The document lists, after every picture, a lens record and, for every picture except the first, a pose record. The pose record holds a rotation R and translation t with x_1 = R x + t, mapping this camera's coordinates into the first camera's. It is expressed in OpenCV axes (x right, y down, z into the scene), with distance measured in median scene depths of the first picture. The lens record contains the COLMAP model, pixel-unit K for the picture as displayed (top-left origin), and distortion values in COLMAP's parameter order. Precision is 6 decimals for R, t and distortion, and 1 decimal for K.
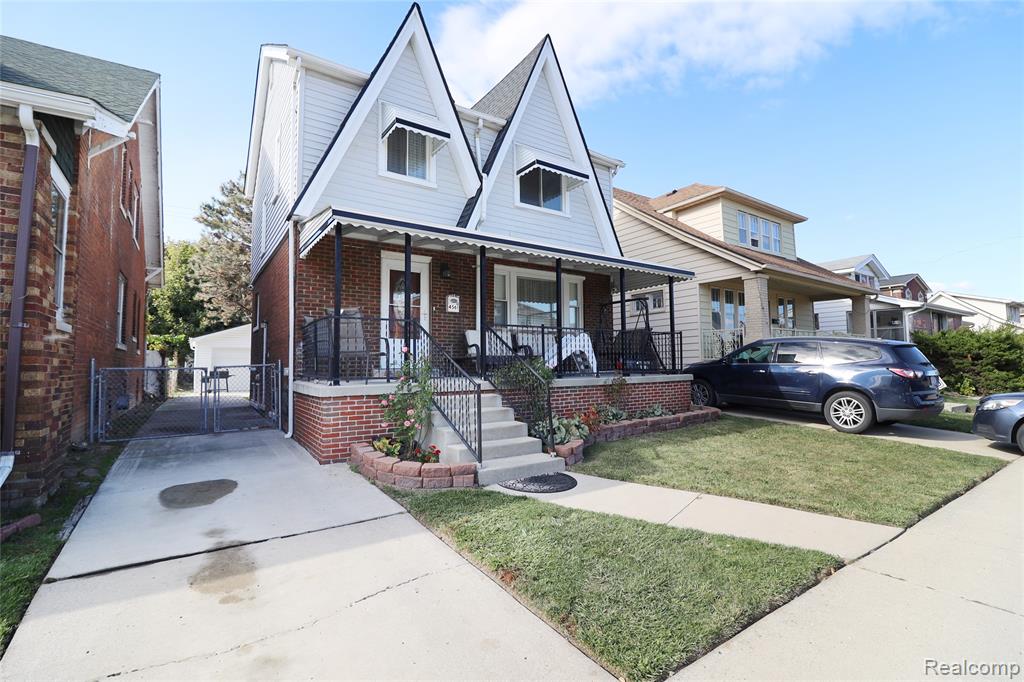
lens RADIAL K [[469.5, 0, 513.7], [0, 469.5, 335.7], [0, 0, 1]] dist [-0.002412, -0.009773]
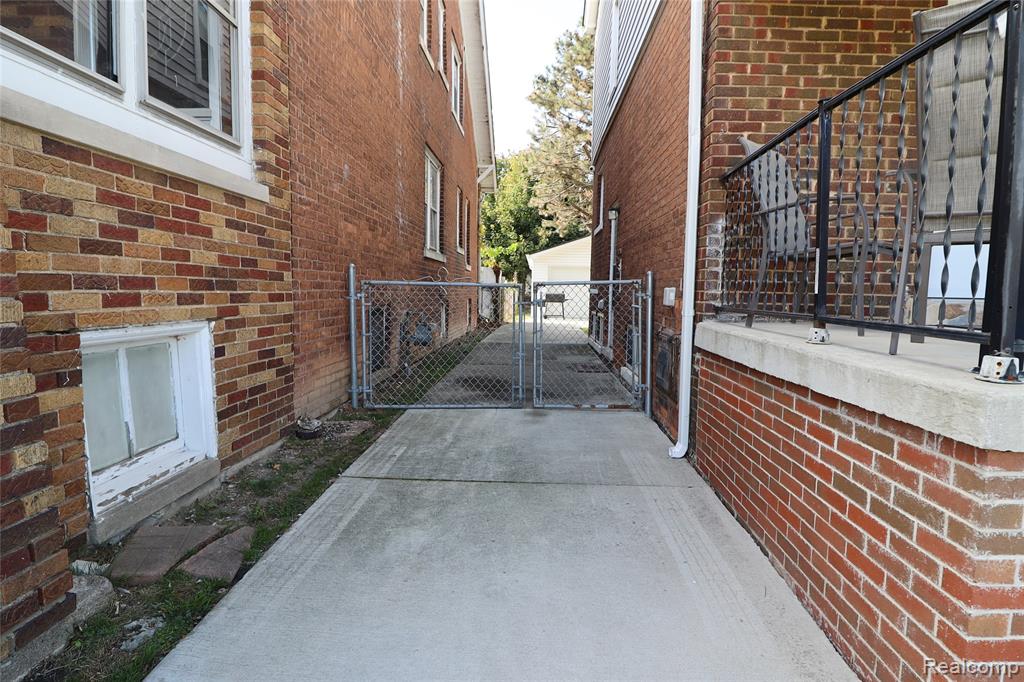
lens RADIAL K [[525.3, 0, 512.8], [0, 525.3, 340.1], [0, 0, 1]] dist [-0.004991, -0.002096]
pose [[0.796520, 0.080512, -0.599228, -0.242512], [0.012580, 0.988673, 0.149559, 0.033304], [0.604482, -0.126665, 0.786484, 0.415408]]
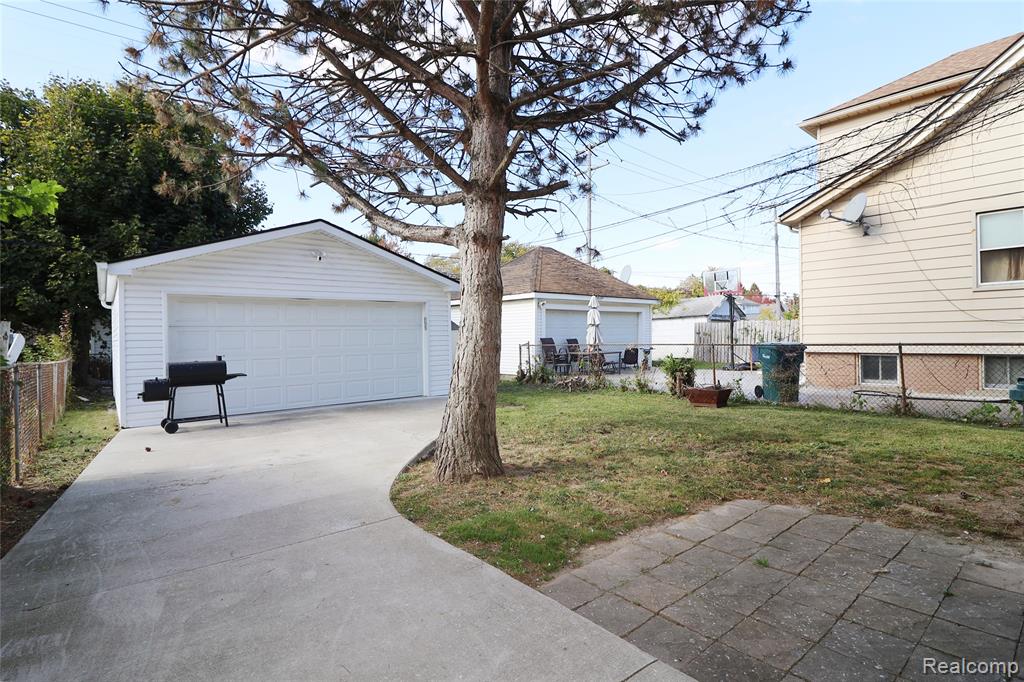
lens RADIAL K [[469.5, 0, 507.3], [0, 469.5, 340.1], [0, 0, 1]] dist [-0.002412, -0.009773]
pose [[0.993447, 0.008329, 0.113992, -0.994242], [-0.014446, 0.998493, 0.052943, 0.085903], [-0.113379, -0.054243, 0.992070, 1.430511]]
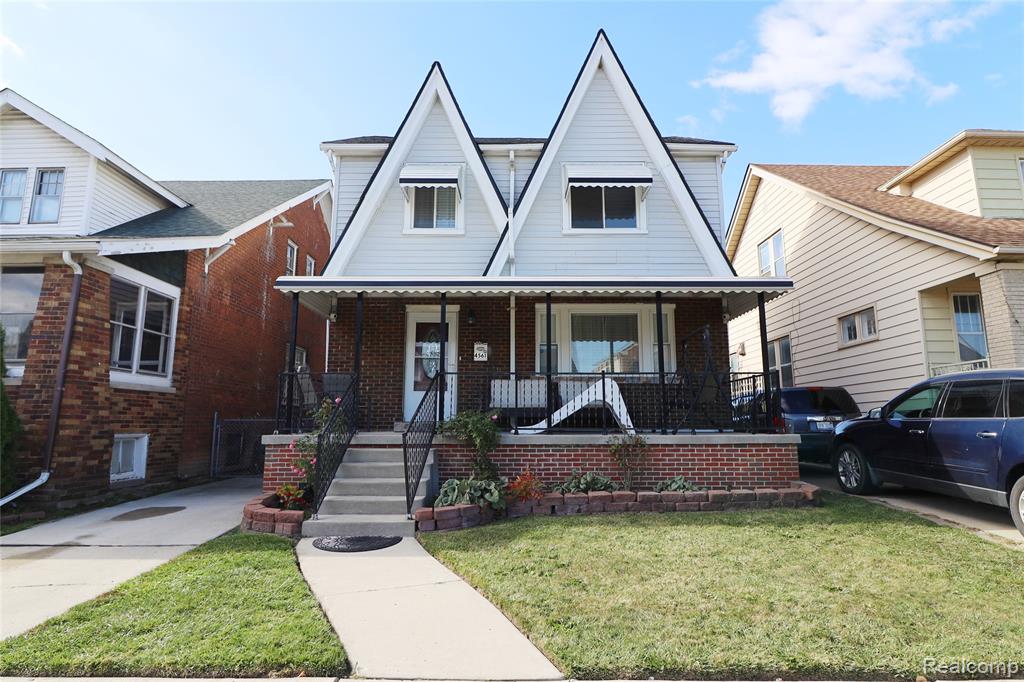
lens RADIAL K [[549.9, 0, 513.8], [0, 549.9, 340.7], [0, 0, 1]] dist [0.002626, -0.007036]
pose [[0.823316, -0.076830, -0.562359, 0.479214], [0.027848, 0.995071, -0.095178, 0.013132], [0.566899, 0.062701, 0.821397, 0.125878]]
